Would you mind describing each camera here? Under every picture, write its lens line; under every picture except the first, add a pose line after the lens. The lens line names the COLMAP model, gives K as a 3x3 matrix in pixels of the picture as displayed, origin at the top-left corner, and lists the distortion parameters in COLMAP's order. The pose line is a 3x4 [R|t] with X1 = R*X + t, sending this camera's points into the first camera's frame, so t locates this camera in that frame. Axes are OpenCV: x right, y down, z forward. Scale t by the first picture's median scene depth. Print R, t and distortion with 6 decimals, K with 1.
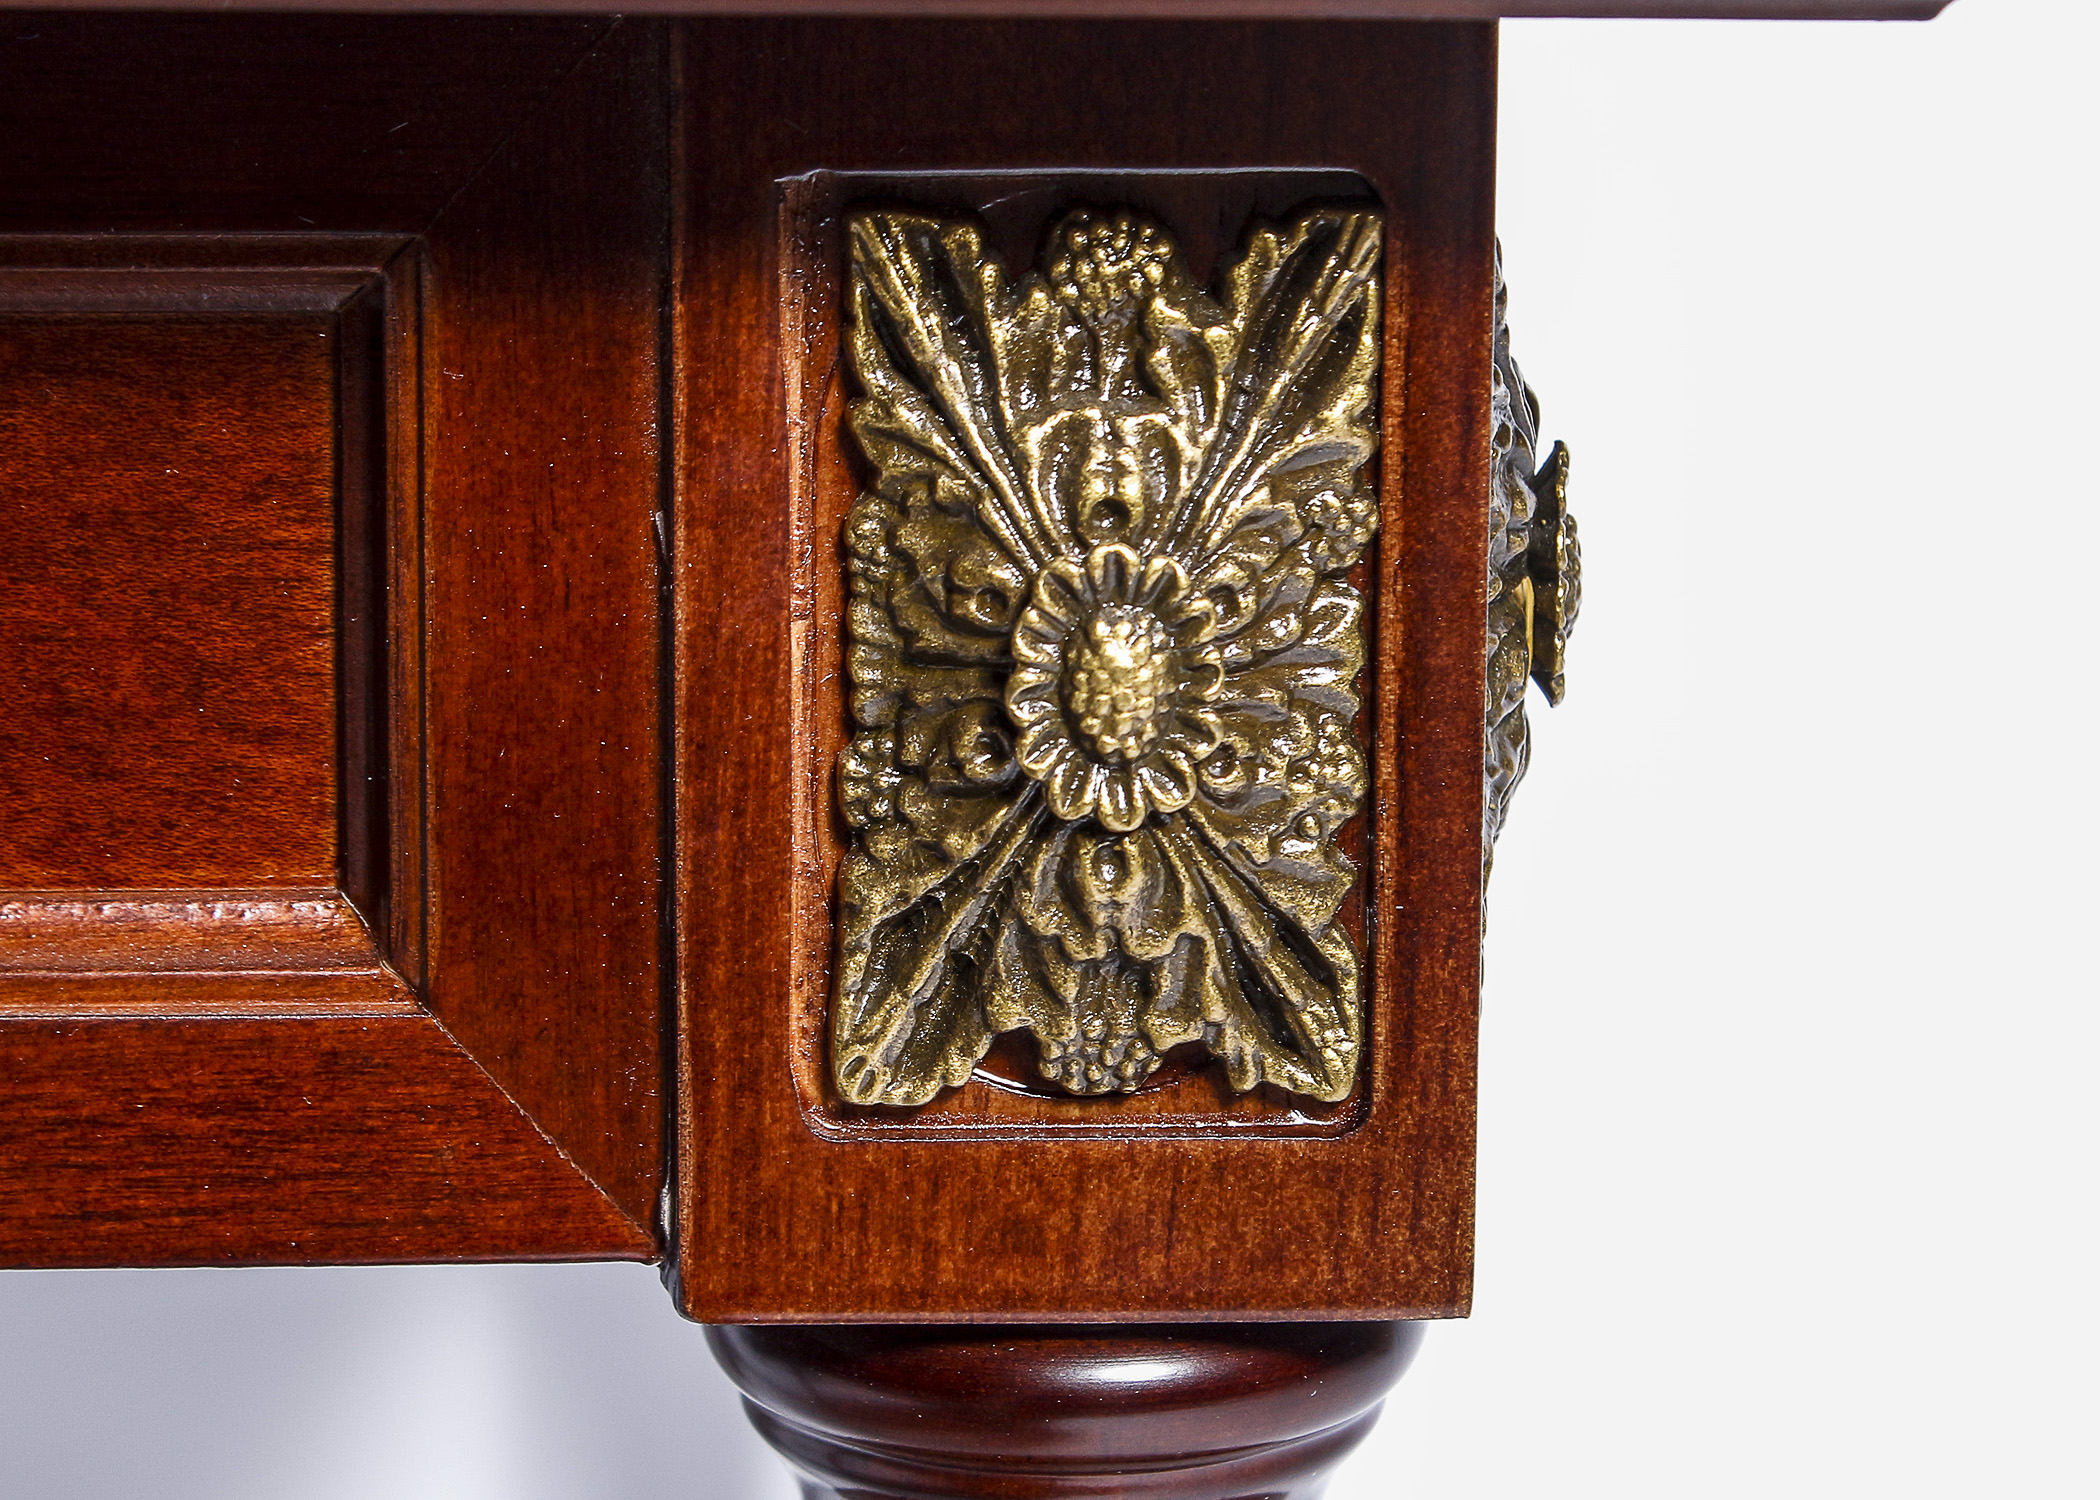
lens RADIAL K [[5669.7, 0, 1047.9], [0, 5669.7, 856.2], [0, 0, 1]] dist [0.053413, 0.318000]
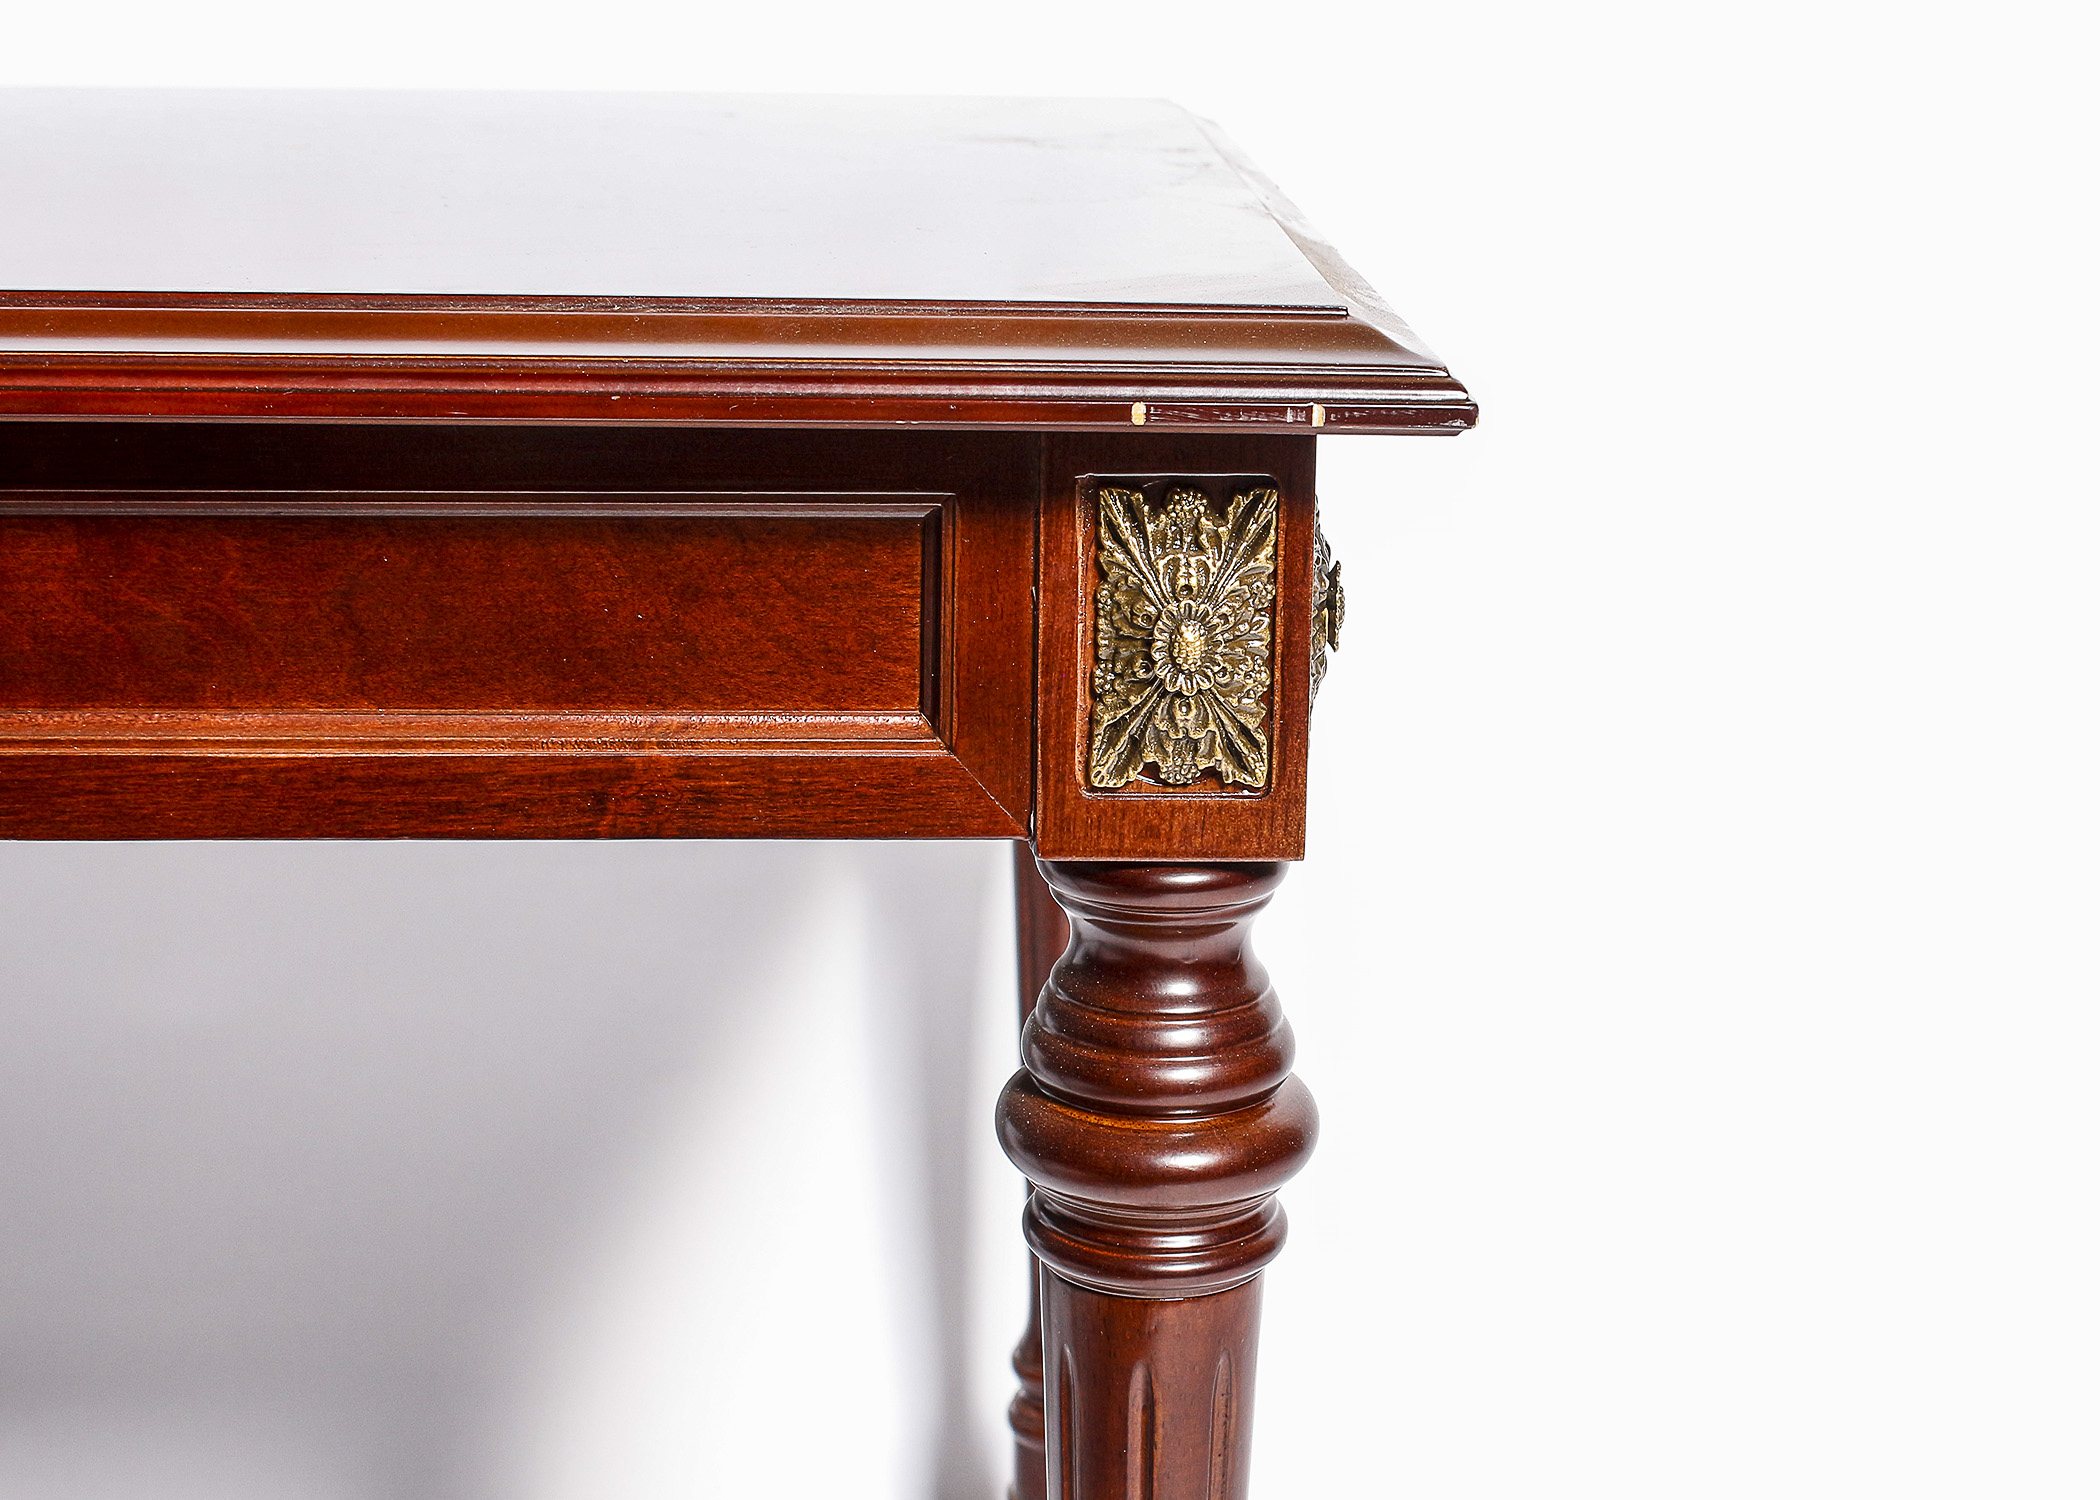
lens RADIAL K [[3448.9, 0, 1050.0], [0, 3448.9, 750.0], [0, 0, 1]] dist [-0.034521, -0.039185]
pose [[0.999962, 0.008376, -0.002317, -0.054730], [-0.008320, 0.999692, 0.023381, -0.017390], [0.002512, -0.023360, 0.999724, -0.804181]]
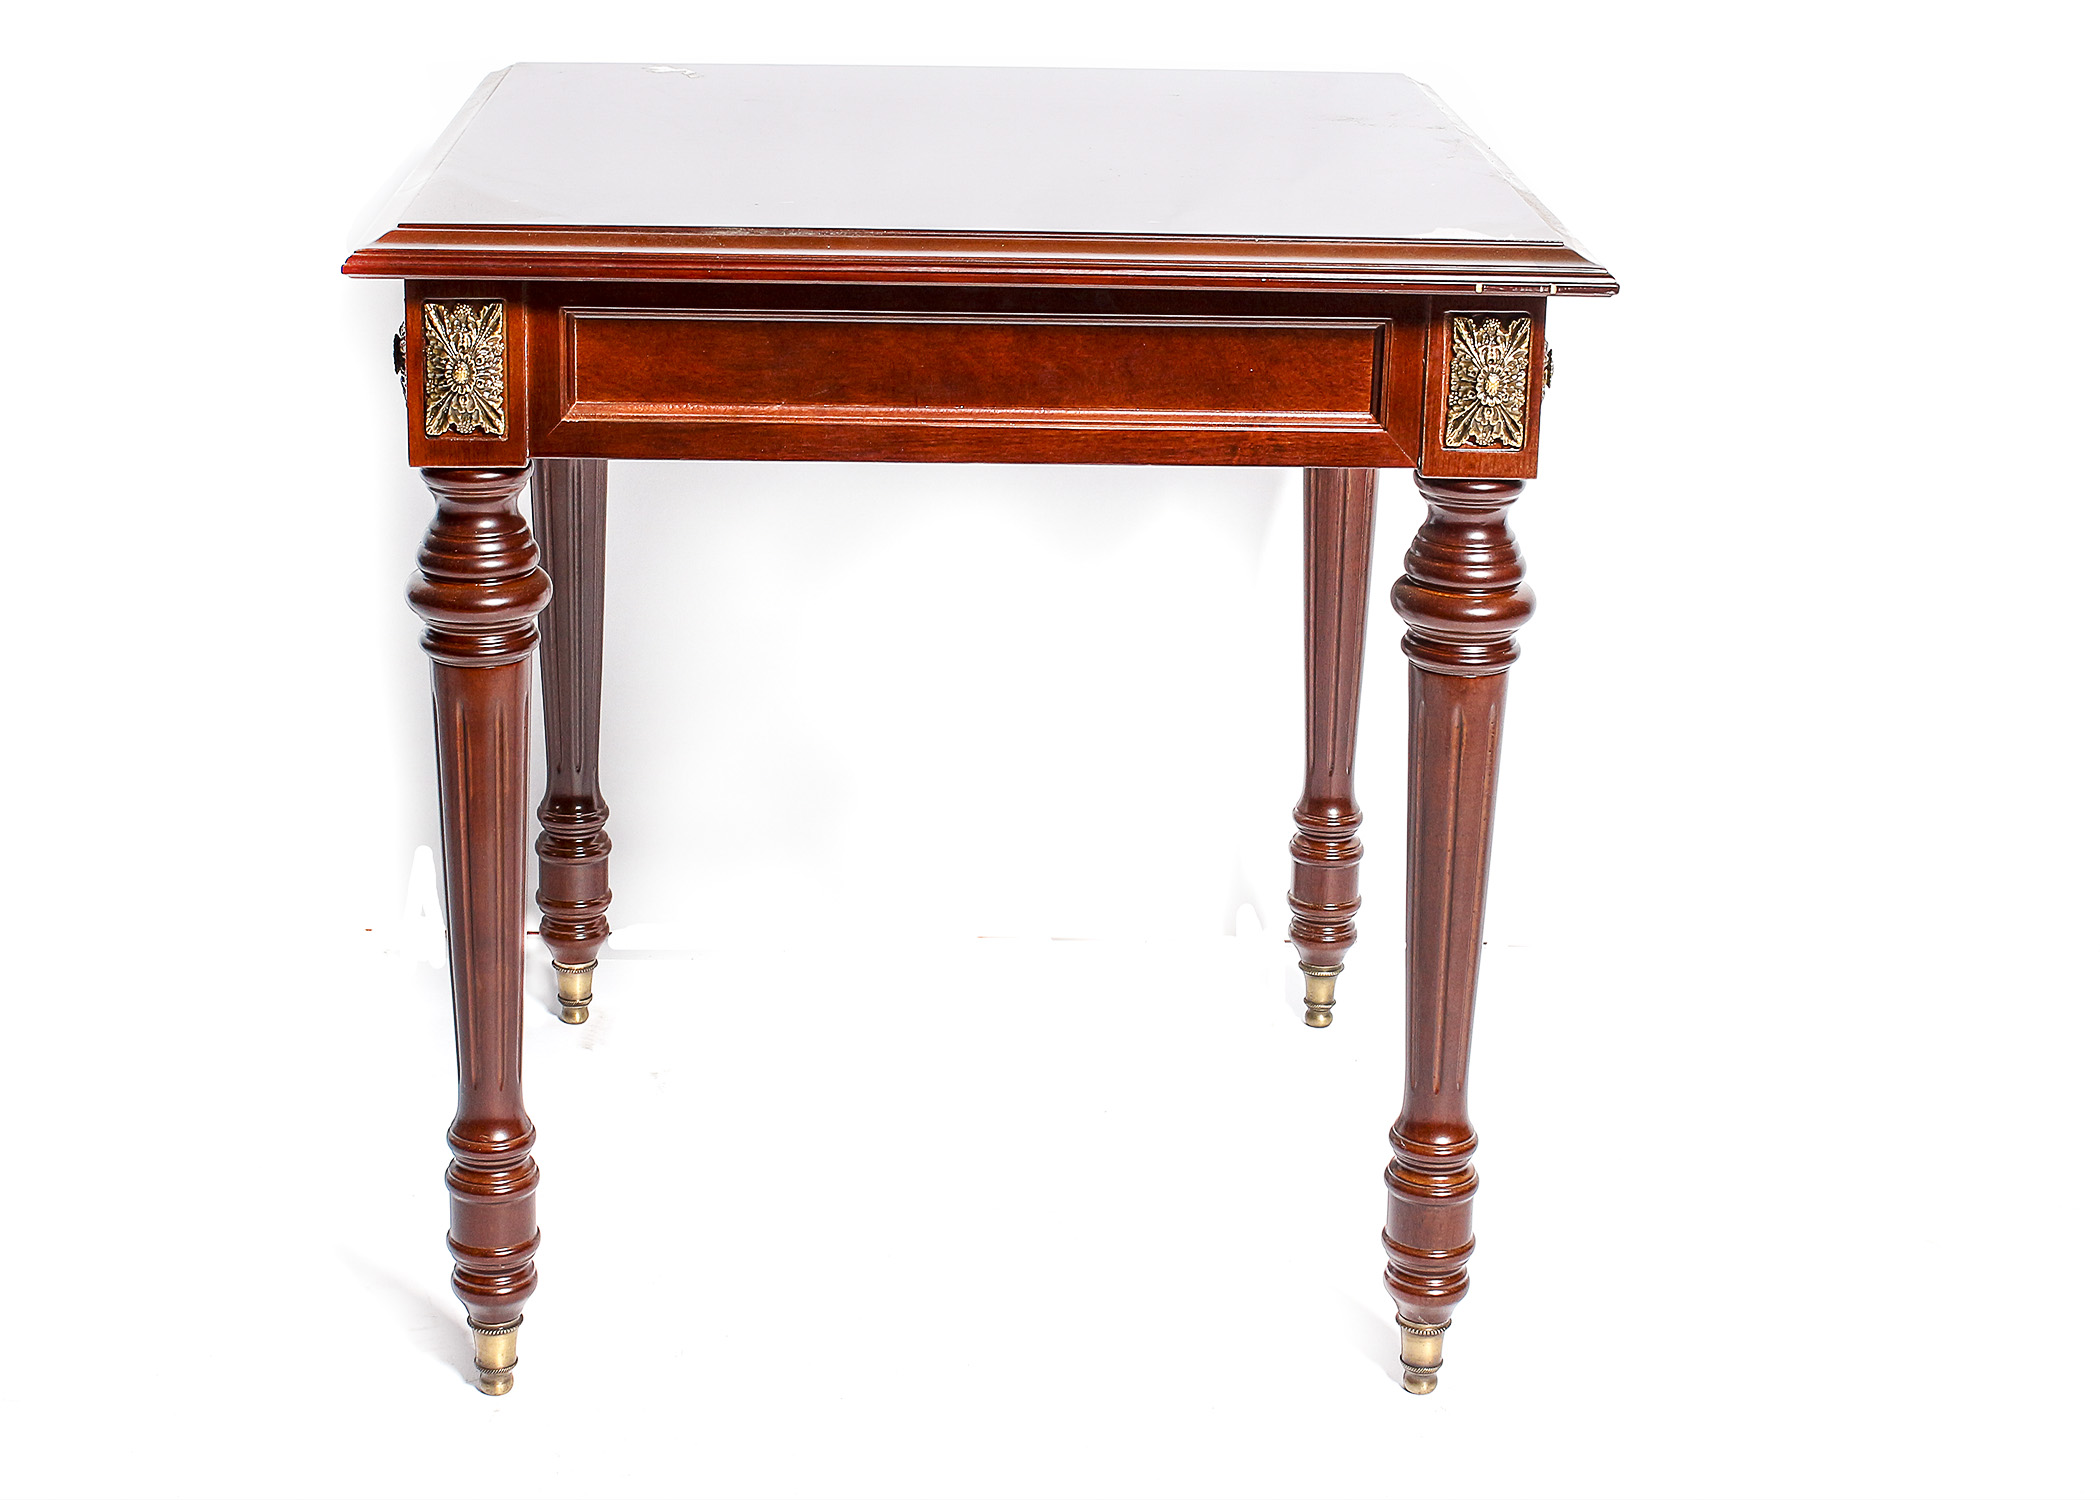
lens RADIAL K [[3531.7, 0, 931.8], [0, 3531.7, 746.8], [0, 0, 1]] dist [-0.054925, -0.100235]
pose [[0.999082, 0.021235, -0.037212, -0.495166], [-0.018117, 0.996450, 0.082219, 0.067574], [0.038826, -0.081469, 0.995919, -3.323505]]
